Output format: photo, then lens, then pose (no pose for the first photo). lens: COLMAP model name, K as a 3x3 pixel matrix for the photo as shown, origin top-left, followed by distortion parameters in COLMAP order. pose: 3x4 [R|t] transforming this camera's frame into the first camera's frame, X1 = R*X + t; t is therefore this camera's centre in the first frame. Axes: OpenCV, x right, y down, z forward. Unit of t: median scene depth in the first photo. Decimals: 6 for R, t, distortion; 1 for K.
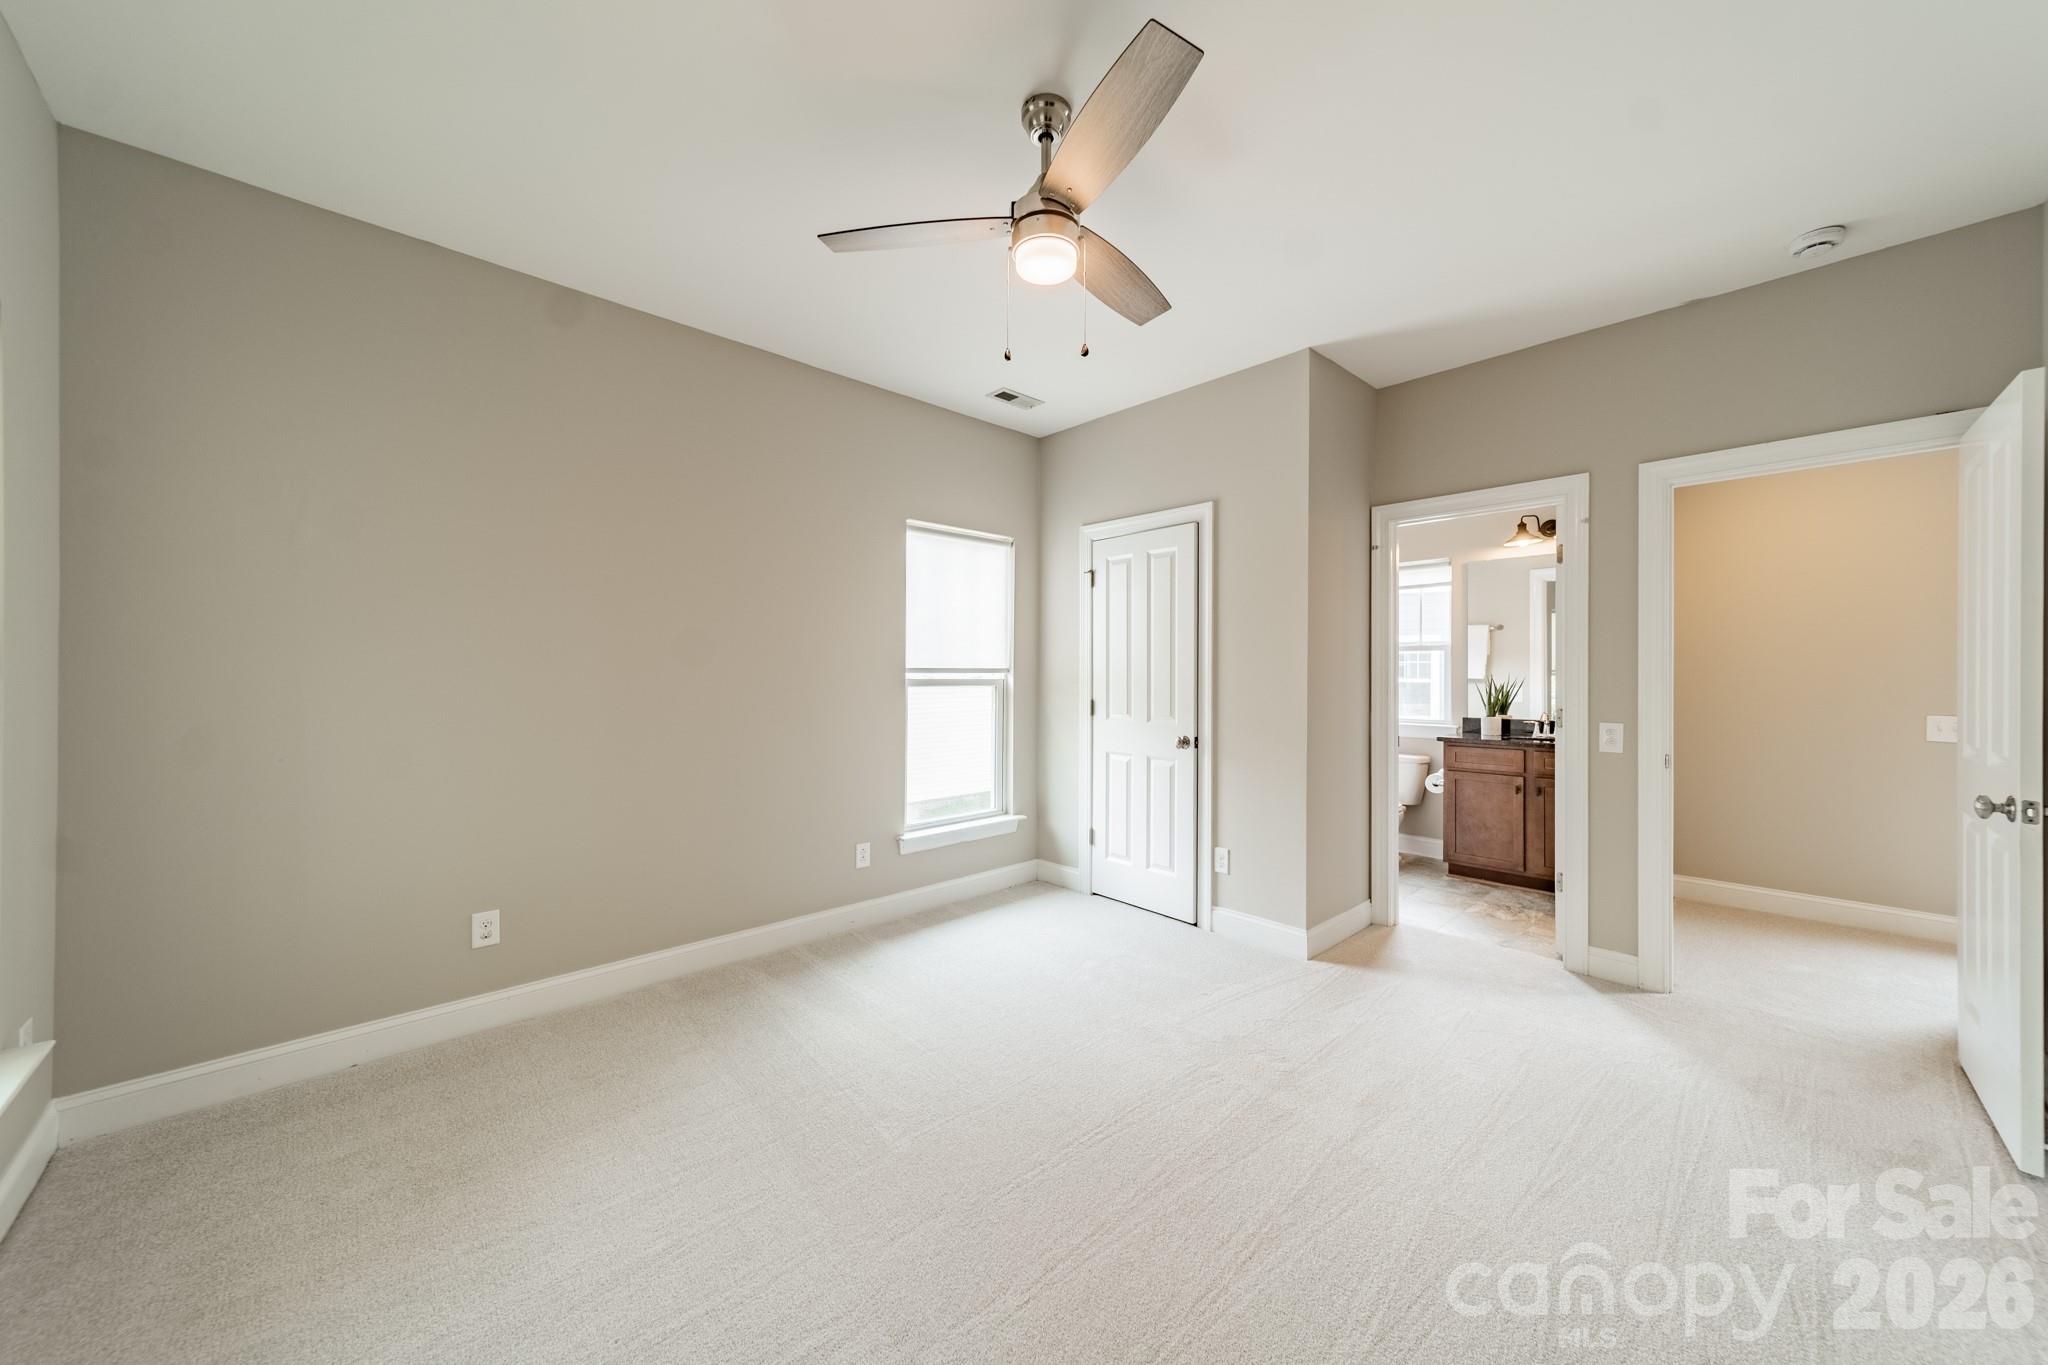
lens RADIAL K [[723.7, 0, 1033.1], [0, 723.7, 680.8], [0, 0, 1]] dist [0.010820, 0.000200]
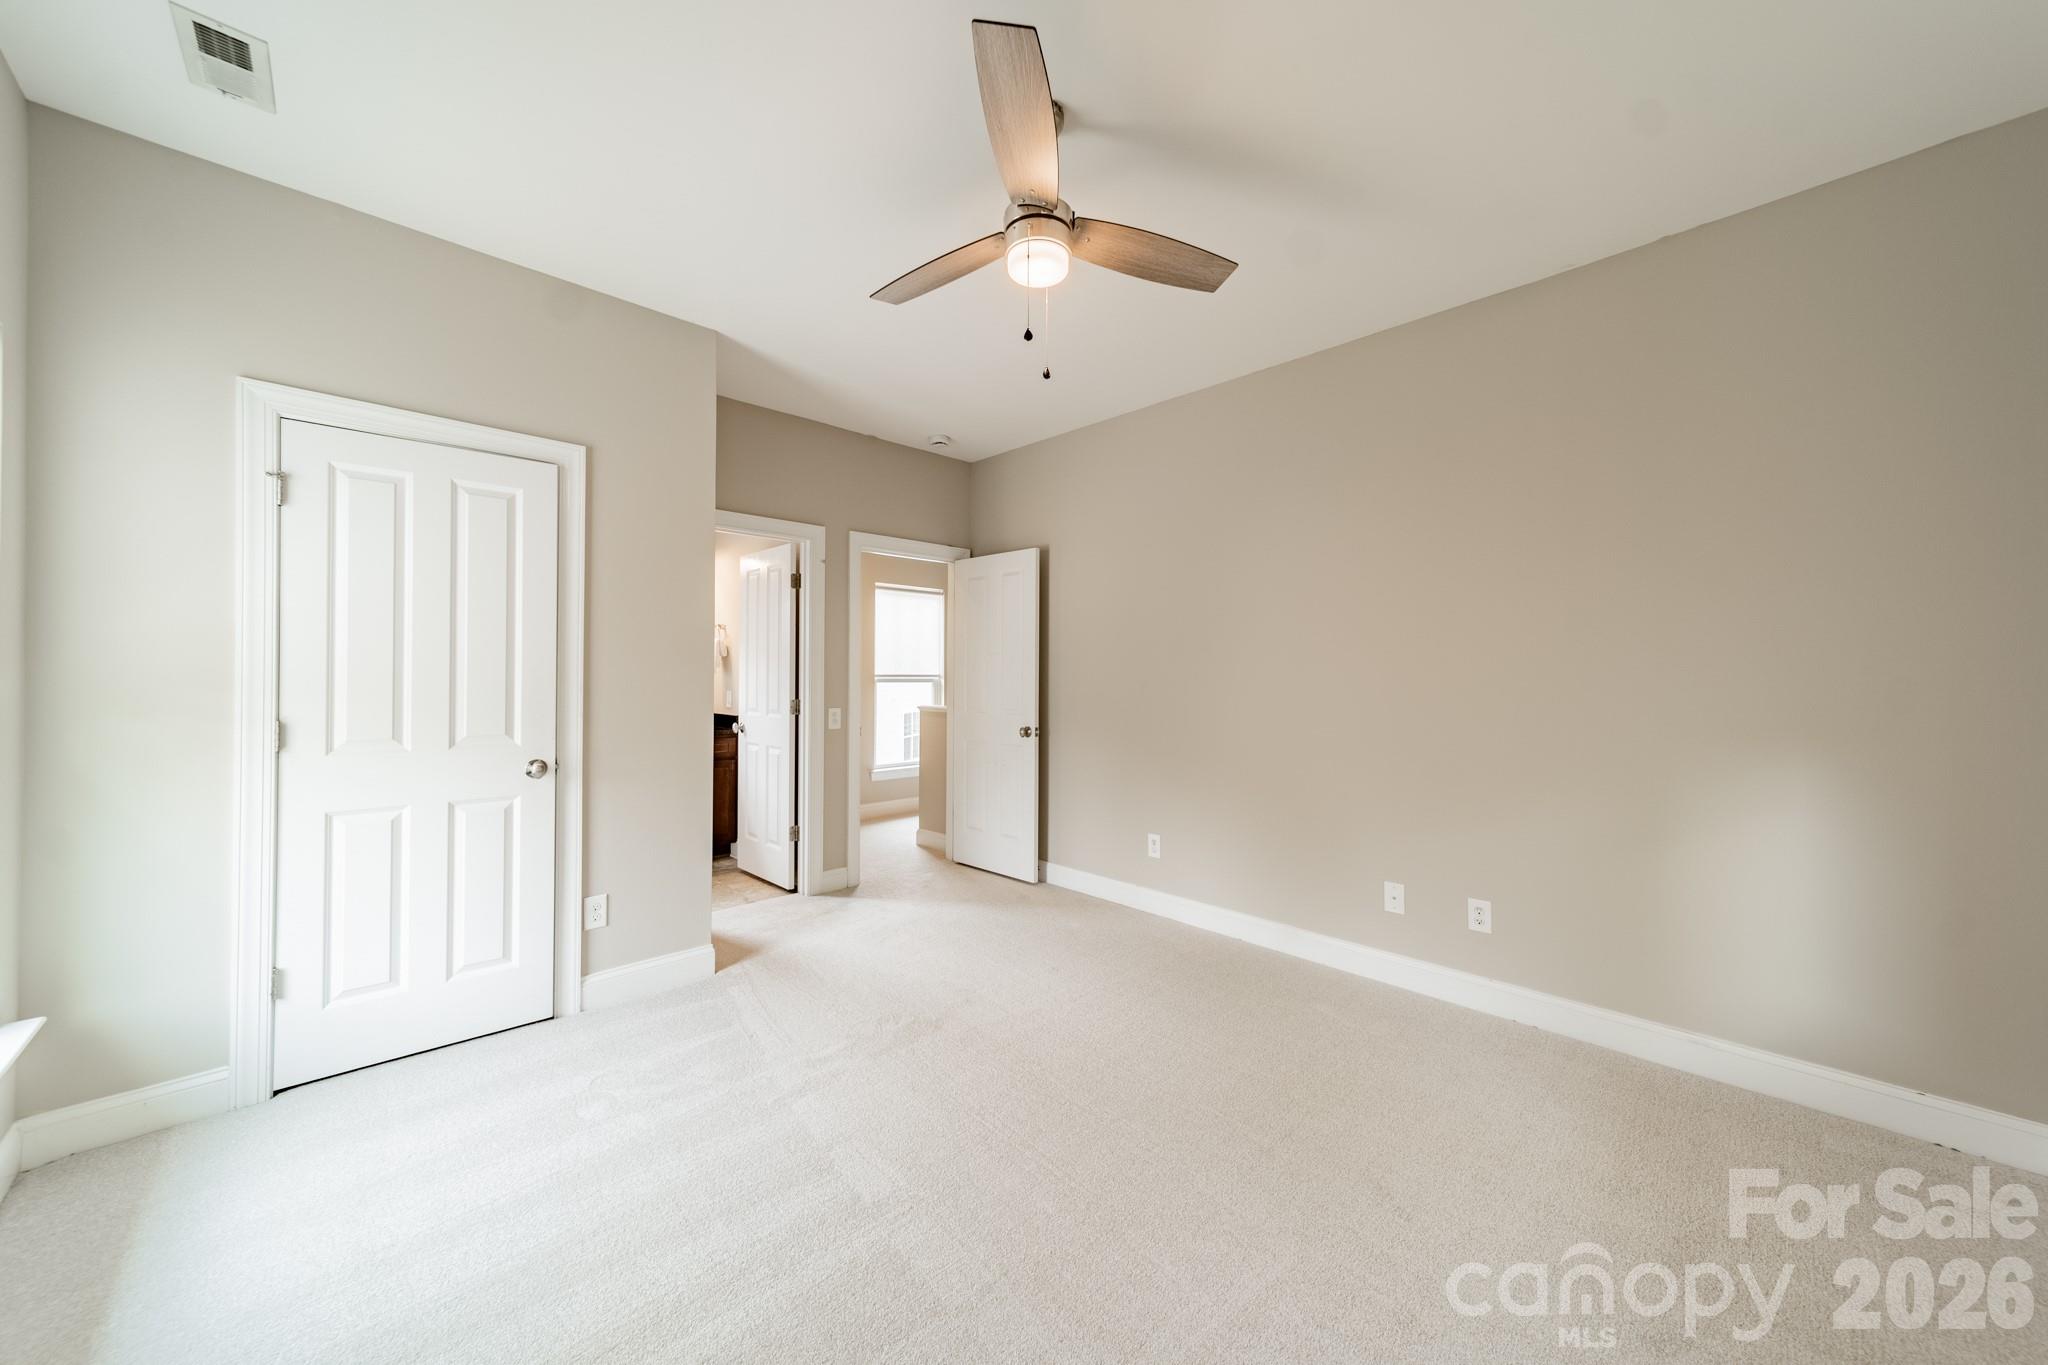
lens RADIAL K [[723.7, 0, 1028.5], [0, 723.7, 678.0], [0, 0, 1]] dist [0.010820, 0.000200]
pose [[-0.002108, -0.005177, 0.999984, -0.519382], [0.004955, 0.999974, 0.005187, -0.004961], [-0.999986, 0.004966, -0.002083, 0.536166]]
